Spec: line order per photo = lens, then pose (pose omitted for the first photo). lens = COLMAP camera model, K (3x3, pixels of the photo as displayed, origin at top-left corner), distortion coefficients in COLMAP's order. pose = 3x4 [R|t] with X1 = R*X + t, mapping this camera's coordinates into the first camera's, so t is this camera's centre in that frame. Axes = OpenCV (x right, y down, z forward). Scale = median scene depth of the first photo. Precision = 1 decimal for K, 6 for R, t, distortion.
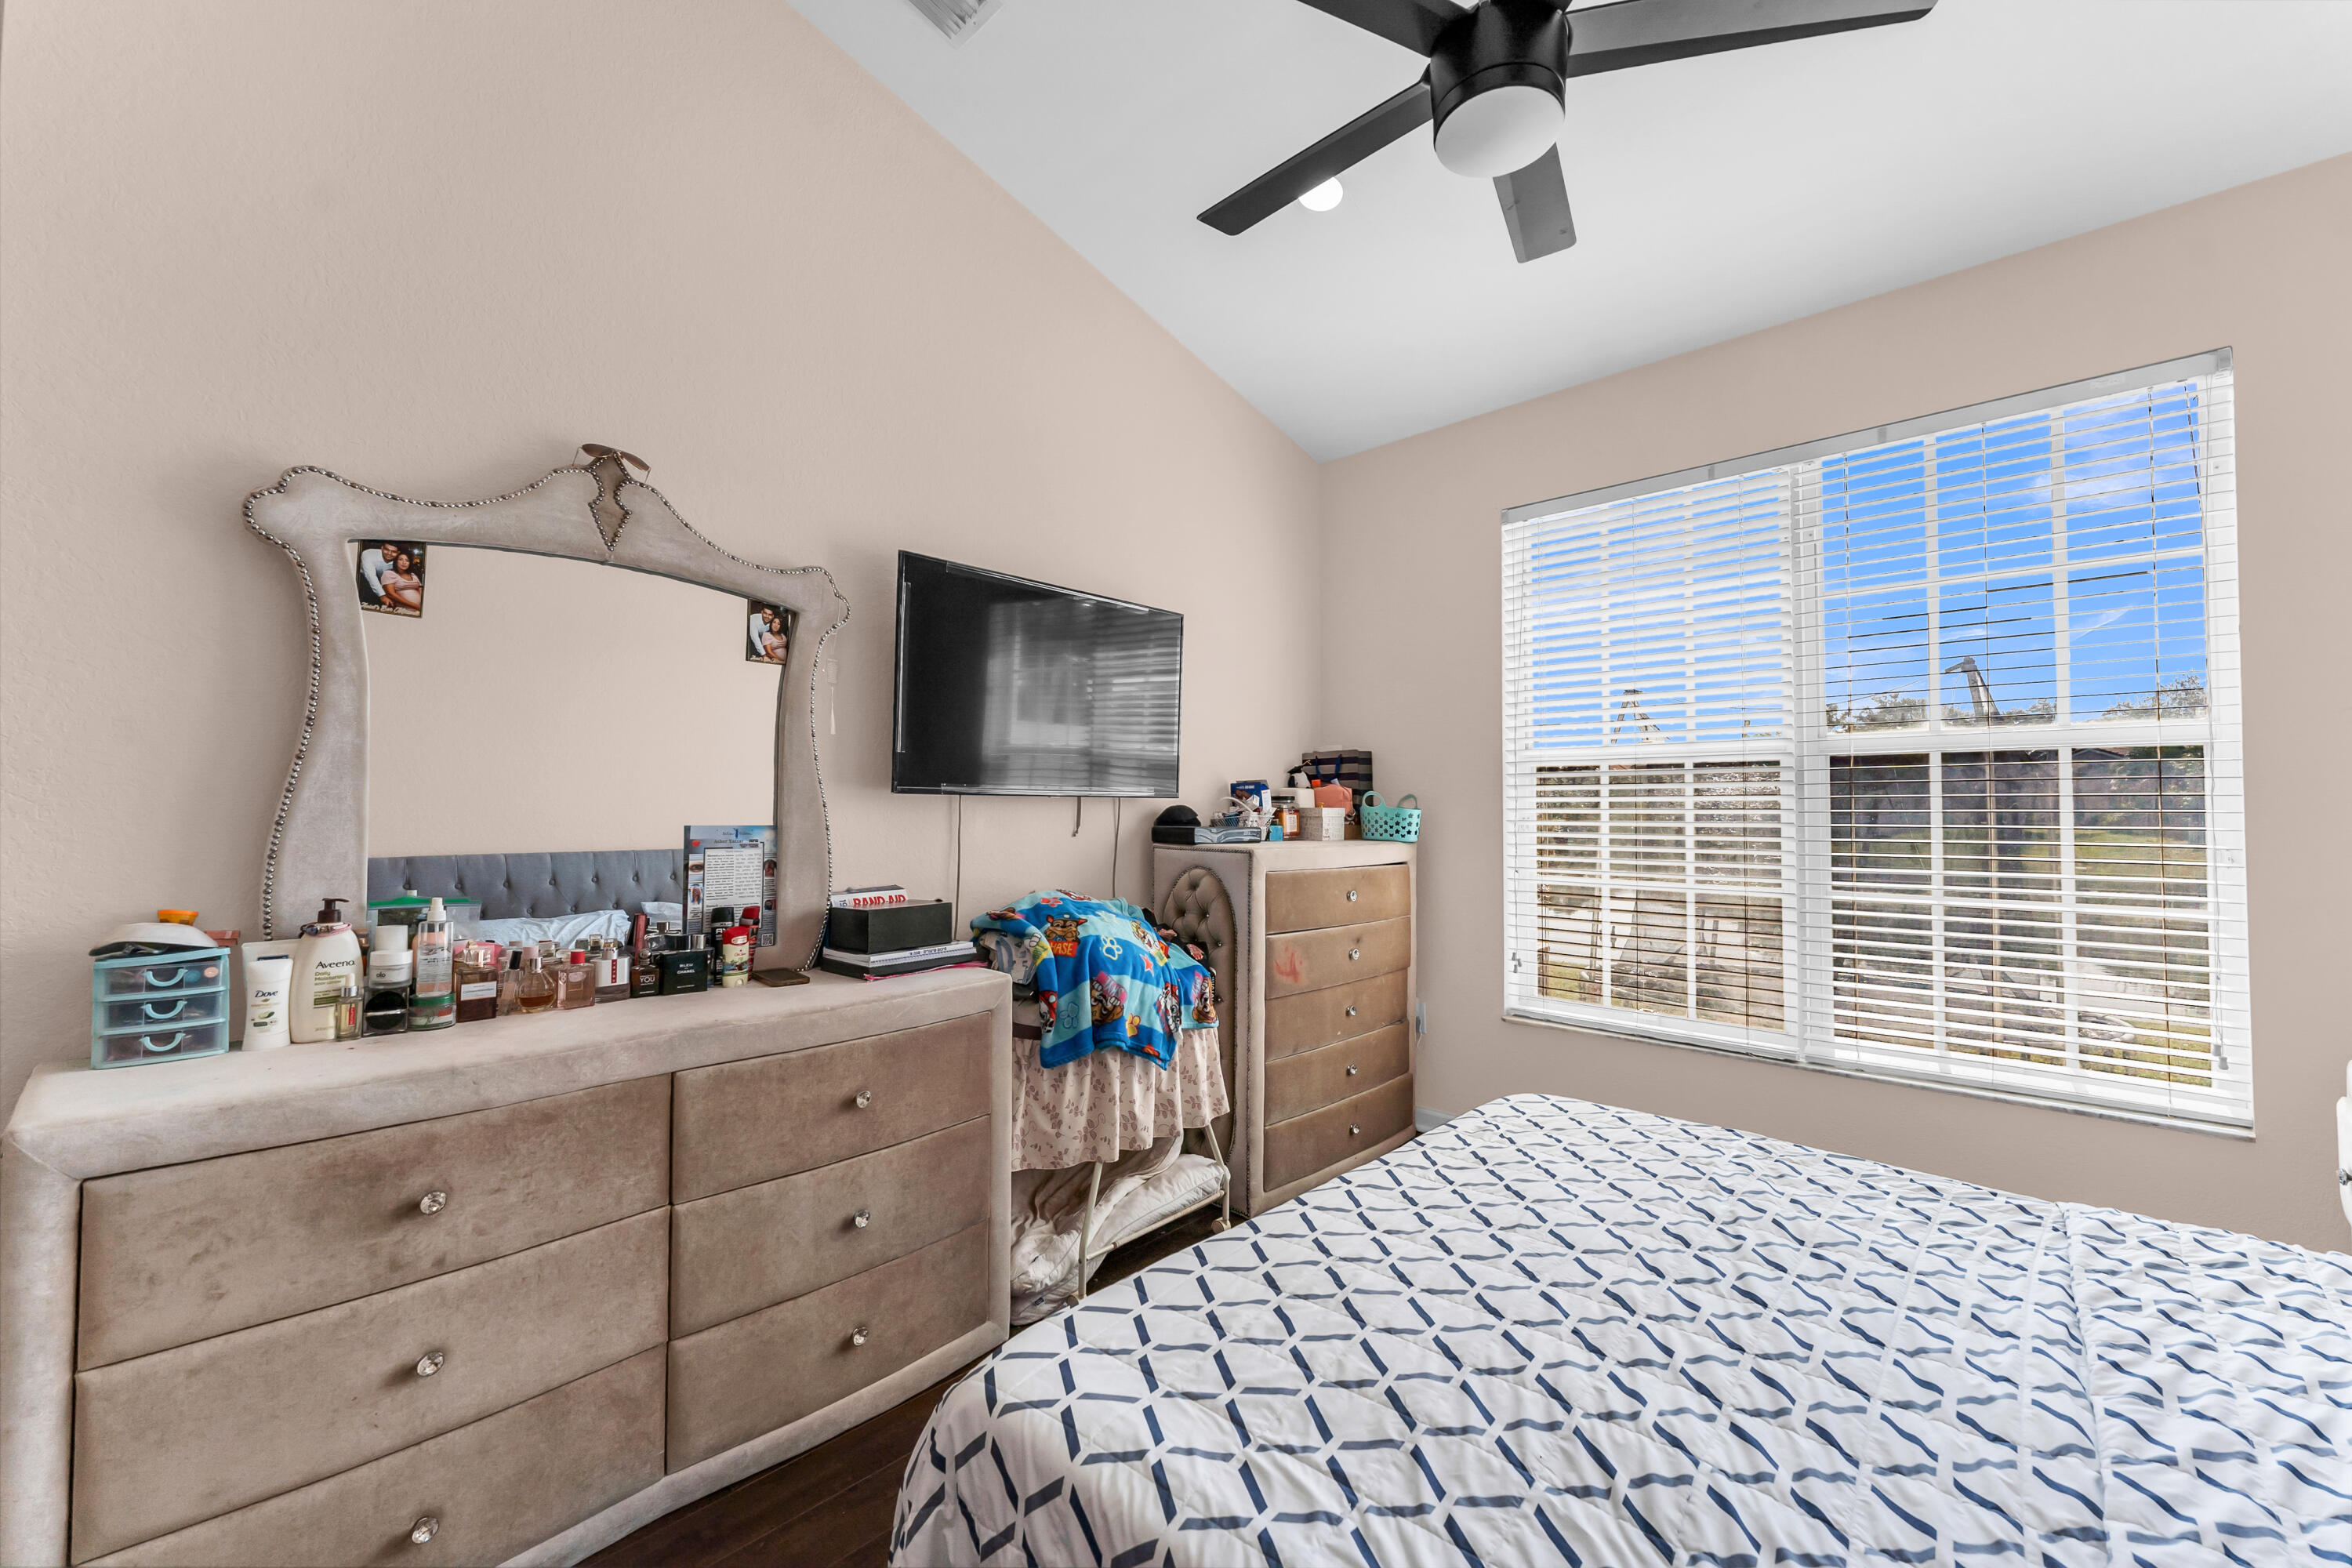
lens RADIAL K [[945.0, 0, 1170.4], [0, 945.0, 784.1], [0, 0, 1]] dist [-0.001138, -0.000300]
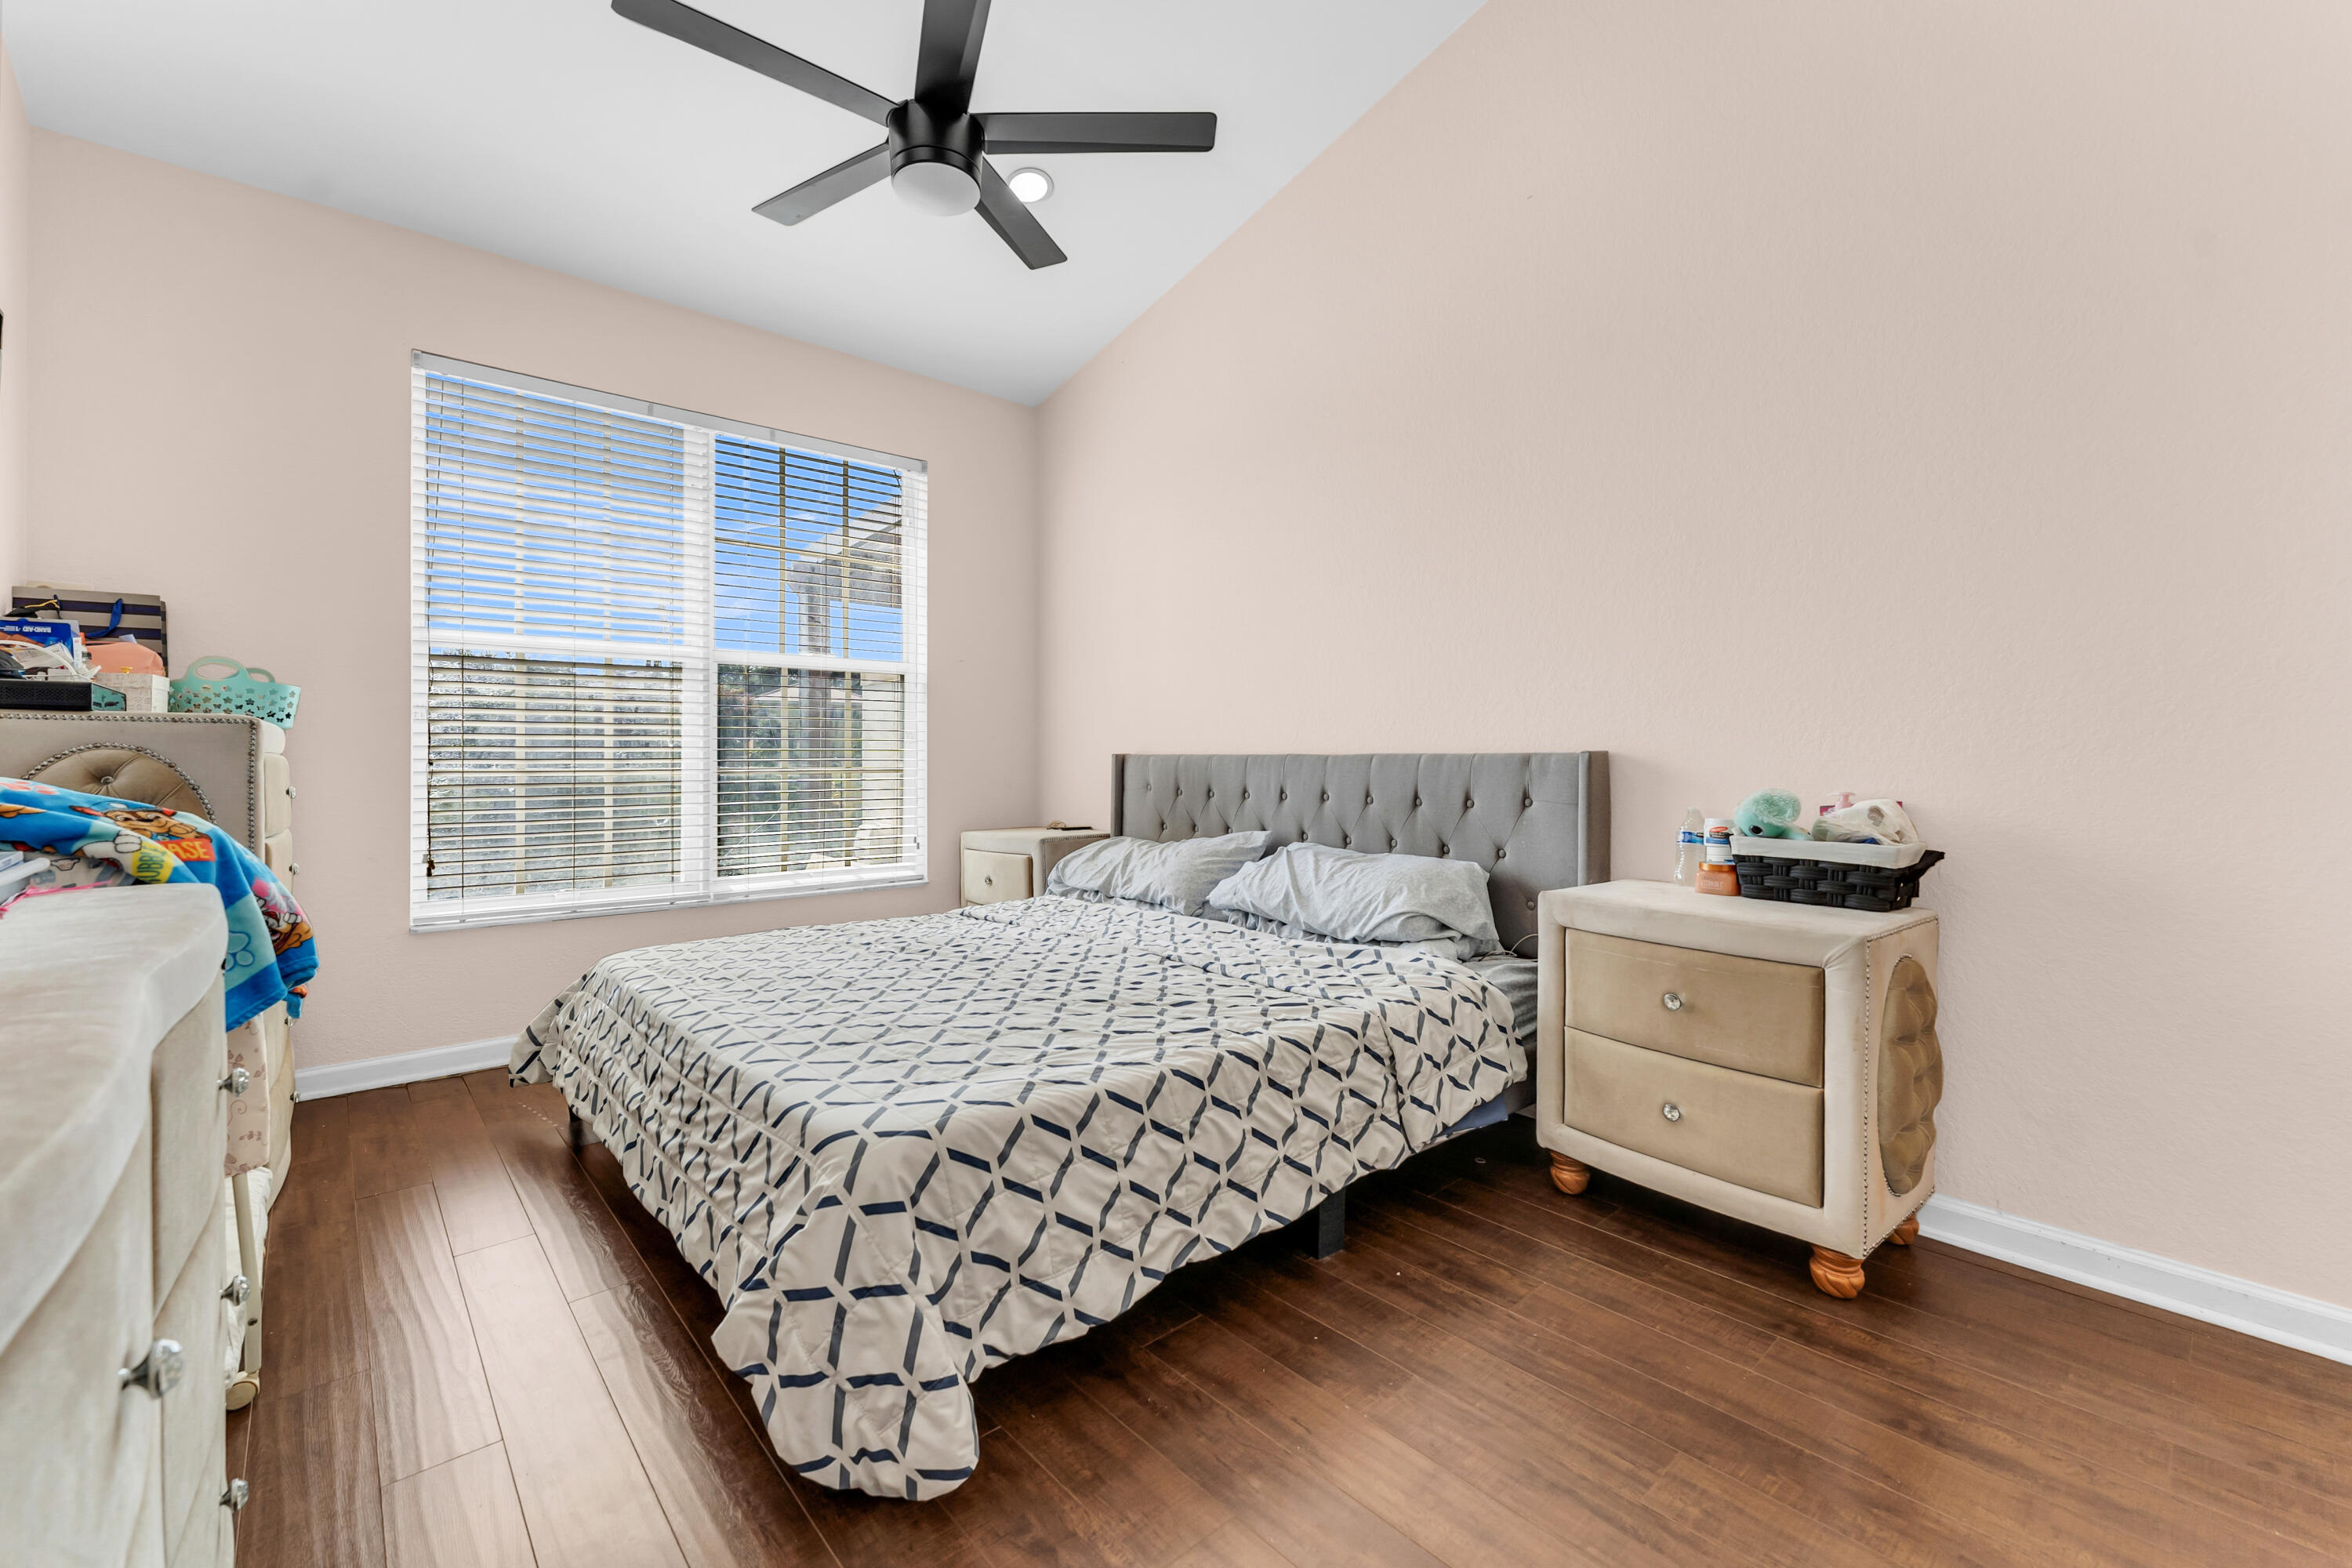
lens RADIAL K [[954.6, 0, 1171.3], [0, 954.6, 764.3], [0, 0, 1]] dist [0.000457, -0.000273]
pose [[0.091608, -0.006540, 0.995774, -0.691699], [-0.022454, 0.999711, 0.008631, 0.102523], [-0.995542, -0.023150, 0.091434, 0.322153]]
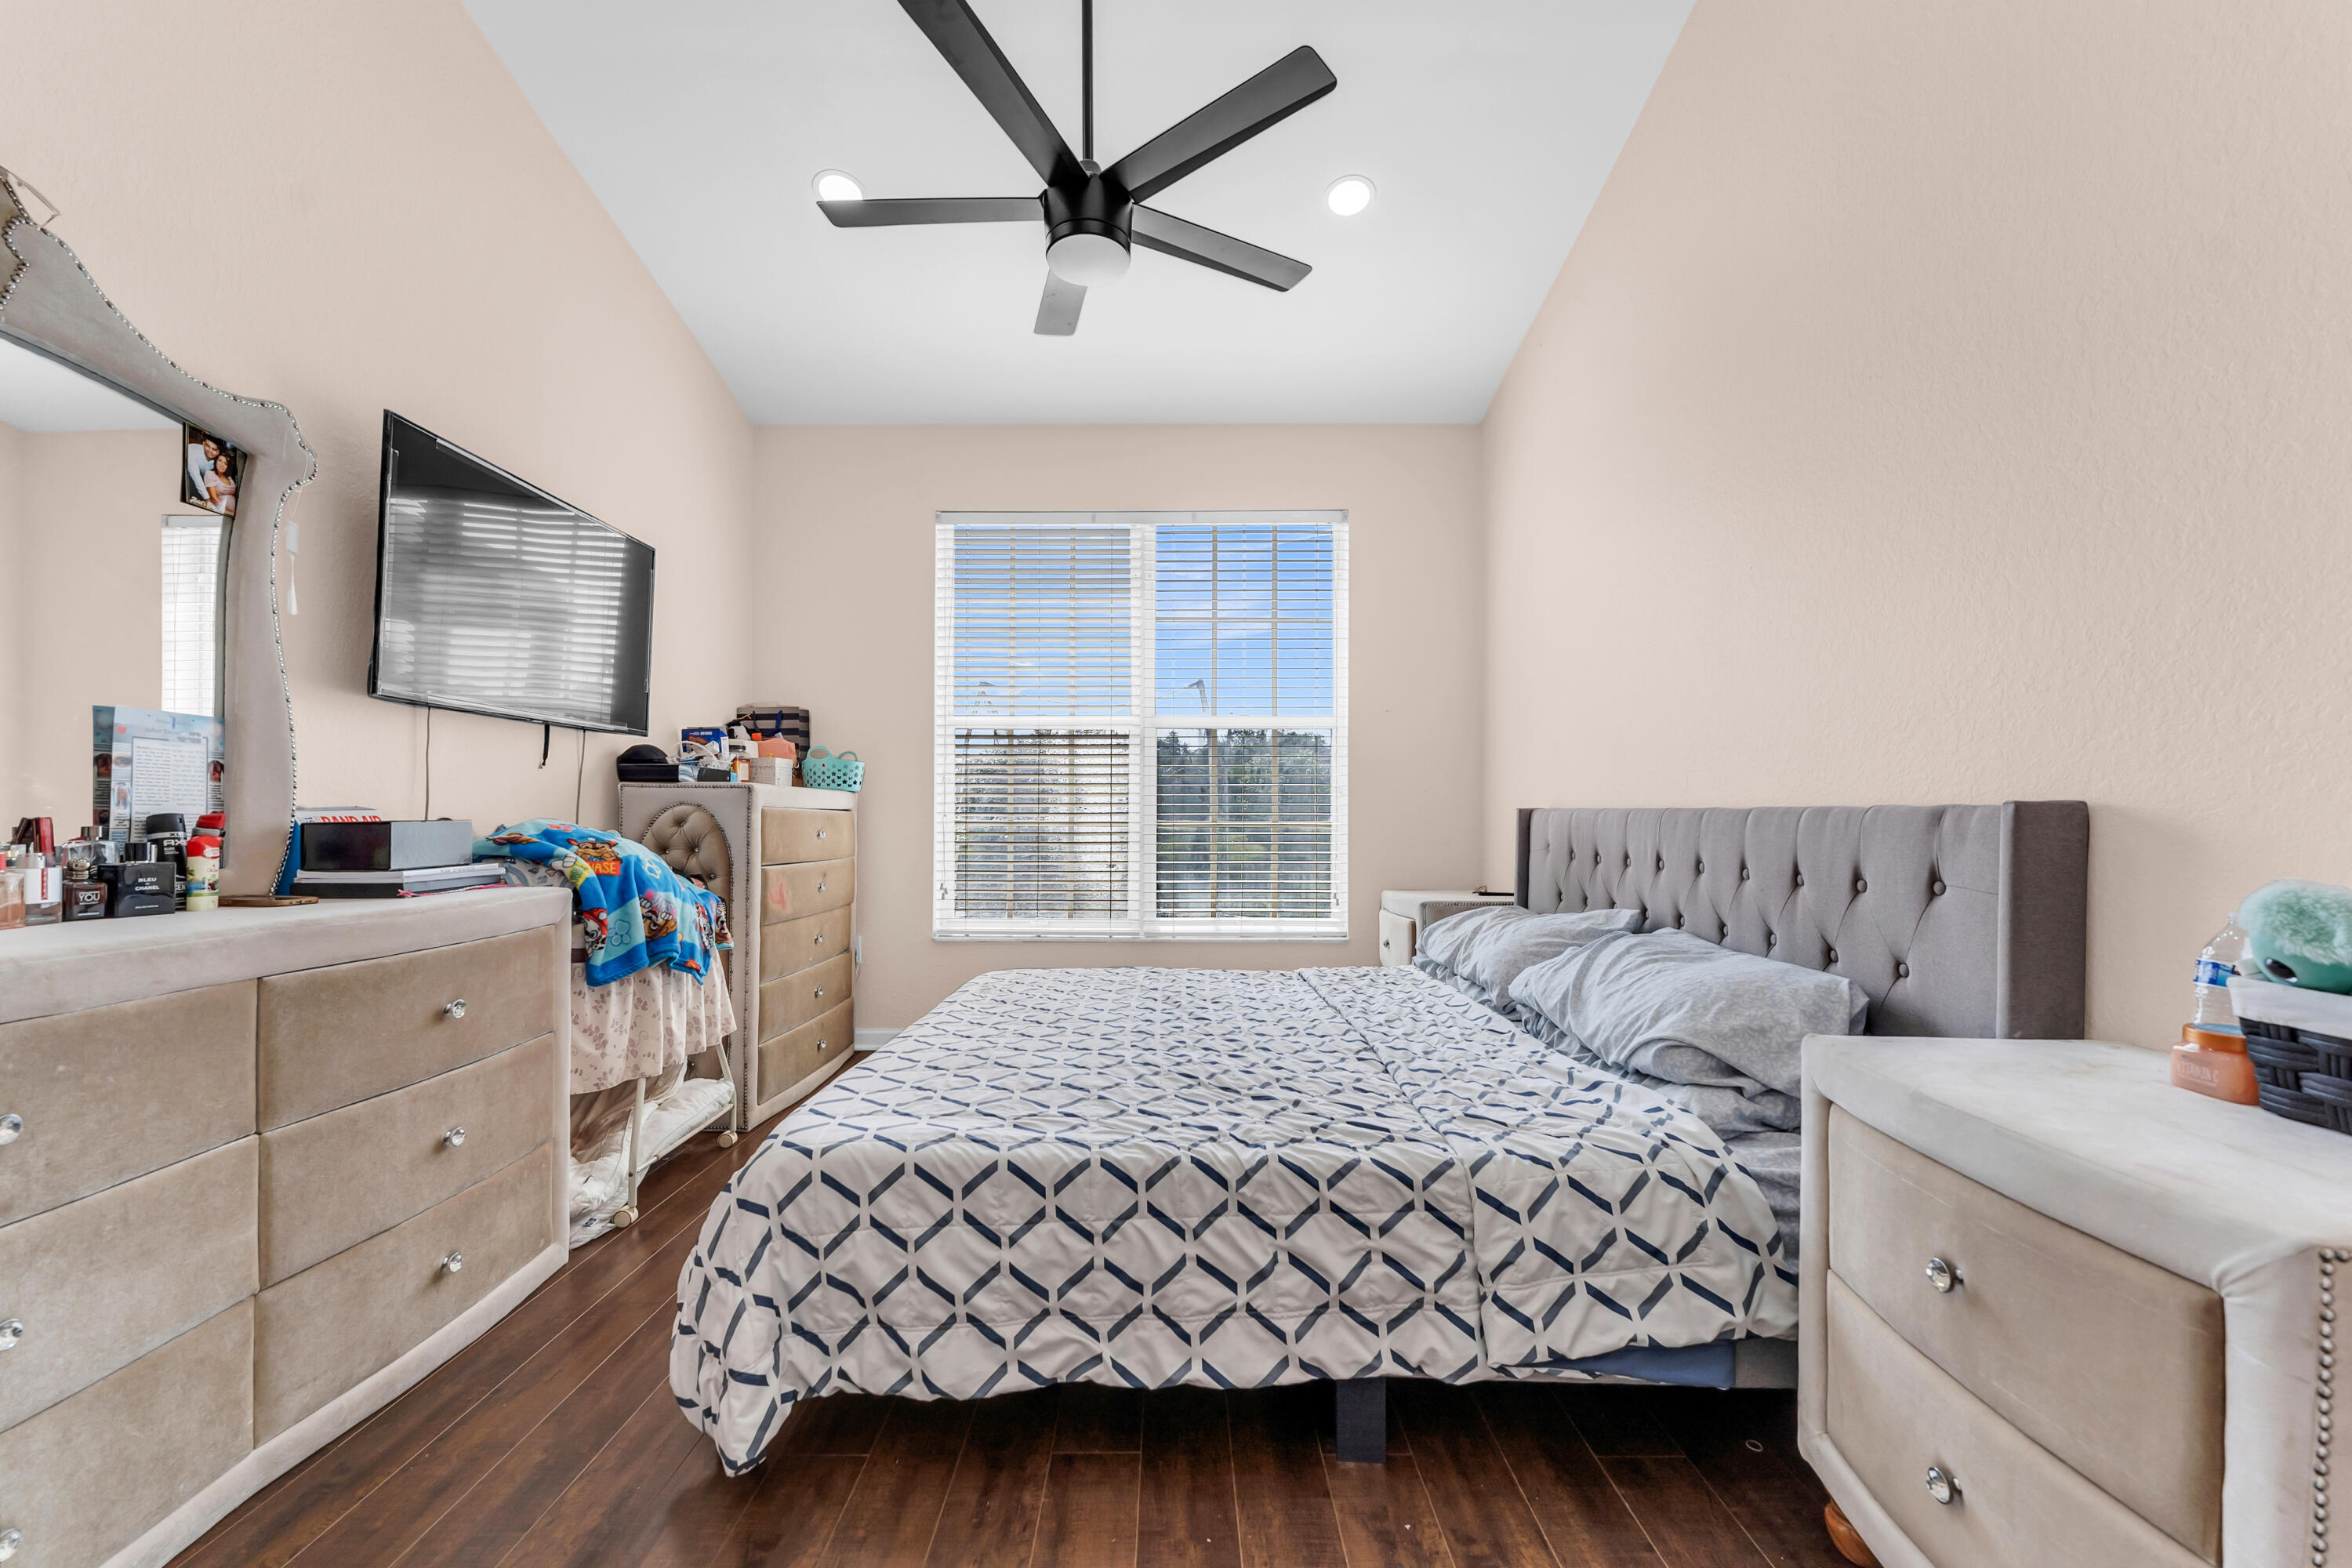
lens RADIAL K [[958.2, 0, 1173.5], [0, 958.2, 810.1], [0, 0, 1]] dist [-0.000118, -0.000166]
pose [[0.730775, 0.003893, 0.682608, -0.373002], [-0.017816, 0.999752, 0.013372, 0.093495], [-0.682386, -0.021933, 0.730663, -0.131415]]
